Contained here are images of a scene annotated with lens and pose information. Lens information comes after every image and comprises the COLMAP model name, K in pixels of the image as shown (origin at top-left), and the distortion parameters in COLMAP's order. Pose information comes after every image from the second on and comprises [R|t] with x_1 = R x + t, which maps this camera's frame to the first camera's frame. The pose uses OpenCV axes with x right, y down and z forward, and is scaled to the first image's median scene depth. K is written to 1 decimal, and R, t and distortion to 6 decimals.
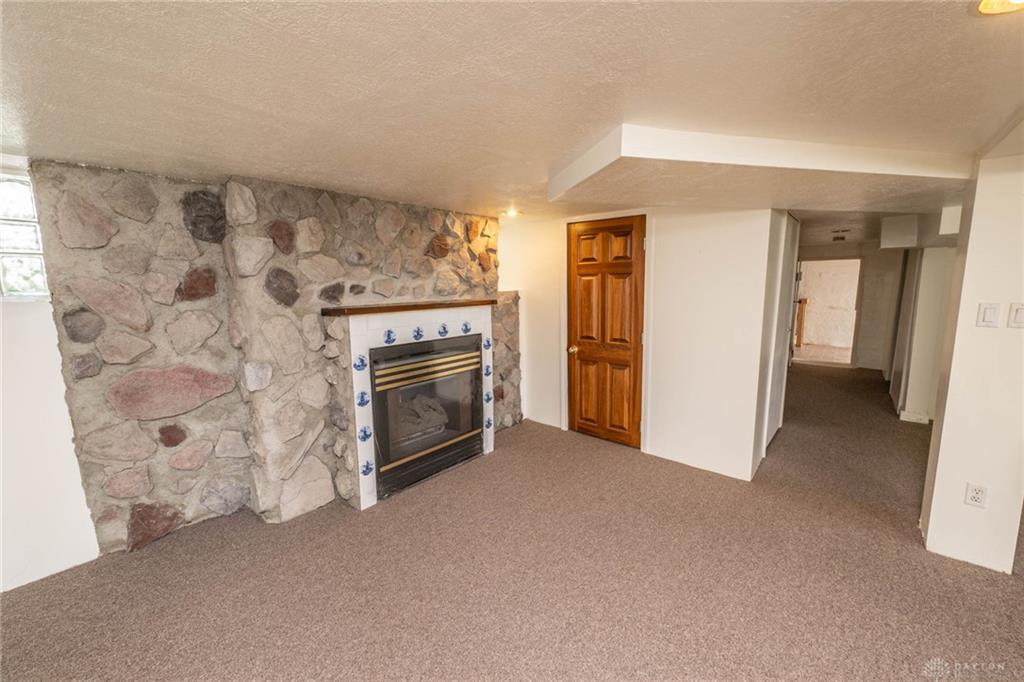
lens RADIAL K [[399.6, 0, 513.4], [0, 399.6, 338.4], [0, 0, 1]] dist [0.000544, -0.000113]
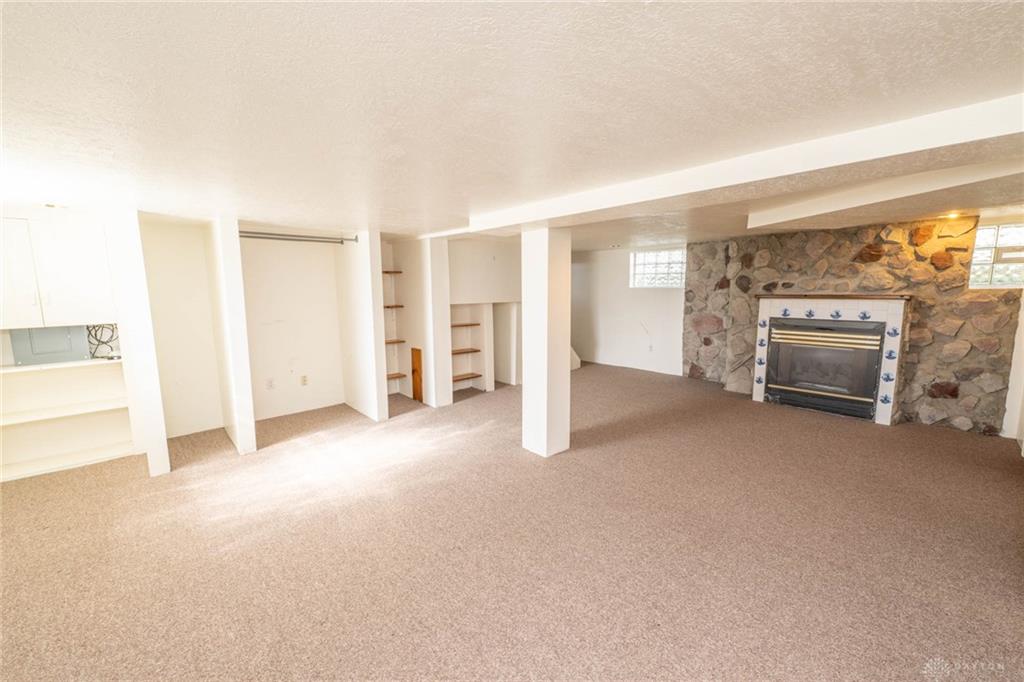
lens RADIAL K [[399.6, 0, 513.1], [0, 399.6, 338.8], [0, 0, 1]] dist [0.000544, -0.000113]
pose [[-0.084586, 0.144137, -0.985936, 1.322592], [-0.122661, 0.980450, 0.153858, -0.012338], [0.988837, 0.133951, -0.065252, -0.048116]]
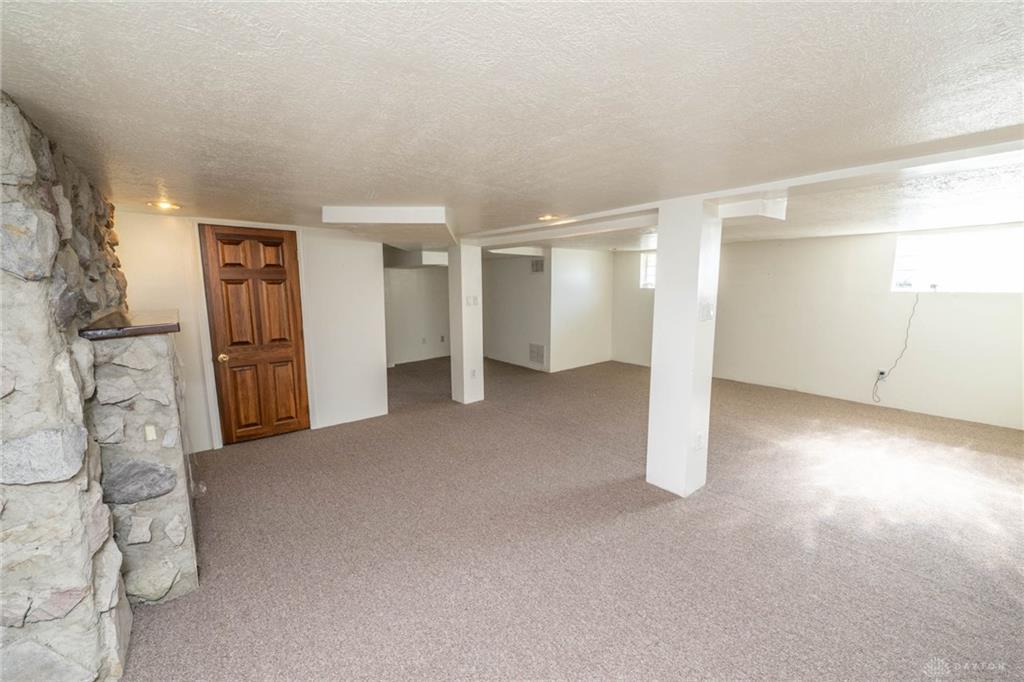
lens RADIAL K [[399.6, 0, 510.3], [0, 399.6, 340.0], [0, 0, 1]] dist [0.000544, -0.000113]
pose [[0.179627, -0.130275, 0.975071, -0.772269], [0.134136, 0.985178, 0.106915, -0.030596], [-0.974547, 0.111588, 0.194440, 0.177920]]
